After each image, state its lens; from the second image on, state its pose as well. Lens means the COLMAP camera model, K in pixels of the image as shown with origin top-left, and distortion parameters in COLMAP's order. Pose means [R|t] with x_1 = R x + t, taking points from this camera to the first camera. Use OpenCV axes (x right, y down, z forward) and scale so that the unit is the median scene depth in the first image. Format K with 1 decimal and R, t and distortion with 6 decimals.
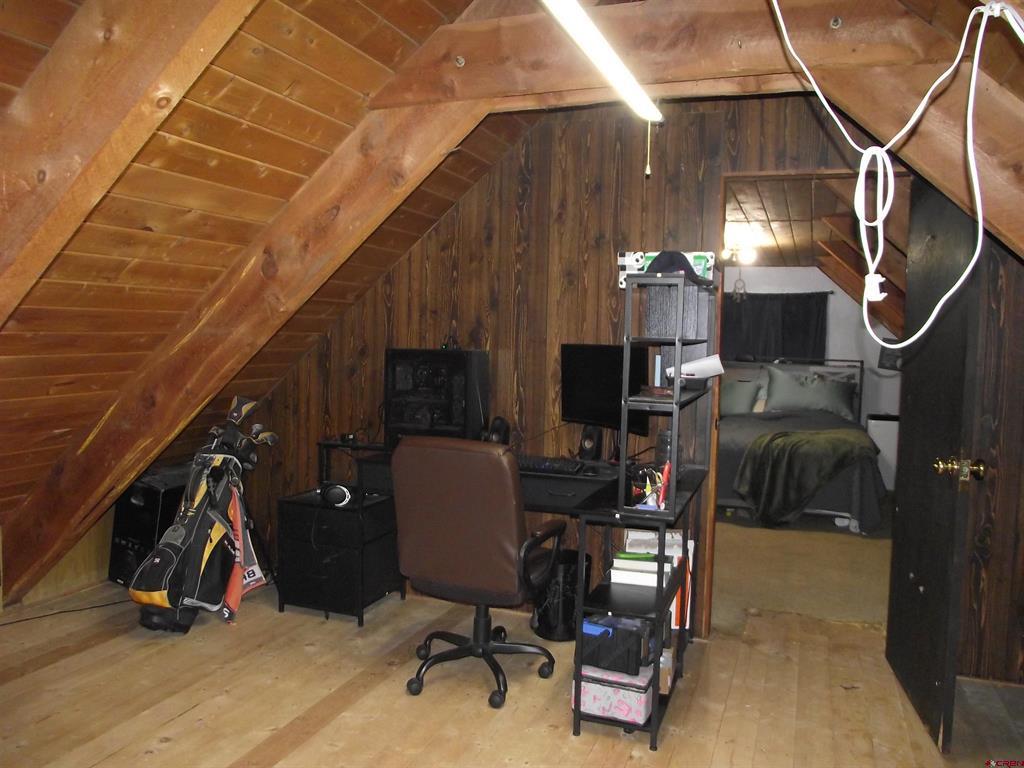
lens RADIAL K [[818.7, 0, 507.4], [0, 818.7, 378.1], [0, 0, 1]] dist [-0.088714, 0.044476]
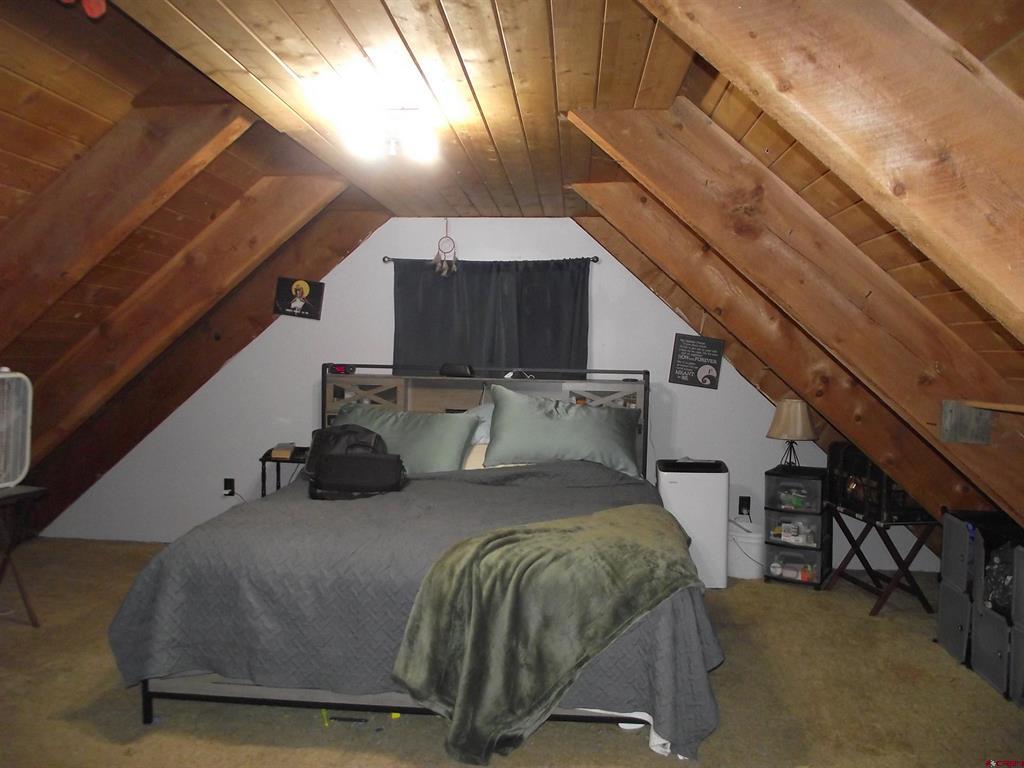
lens RADIAL K [[818.7, 0, 511.2], [0, 818.7, 384.2], [0, 0, 1]] dist [-0.088714, 0.044476]
pose [[0.959777, -0.021048, 0.279973, 0.181966], [0.023944, 0.999689, -0.006926, -0.010786], [-0.279741, 0.013351, 0.959983, 0.467281]]
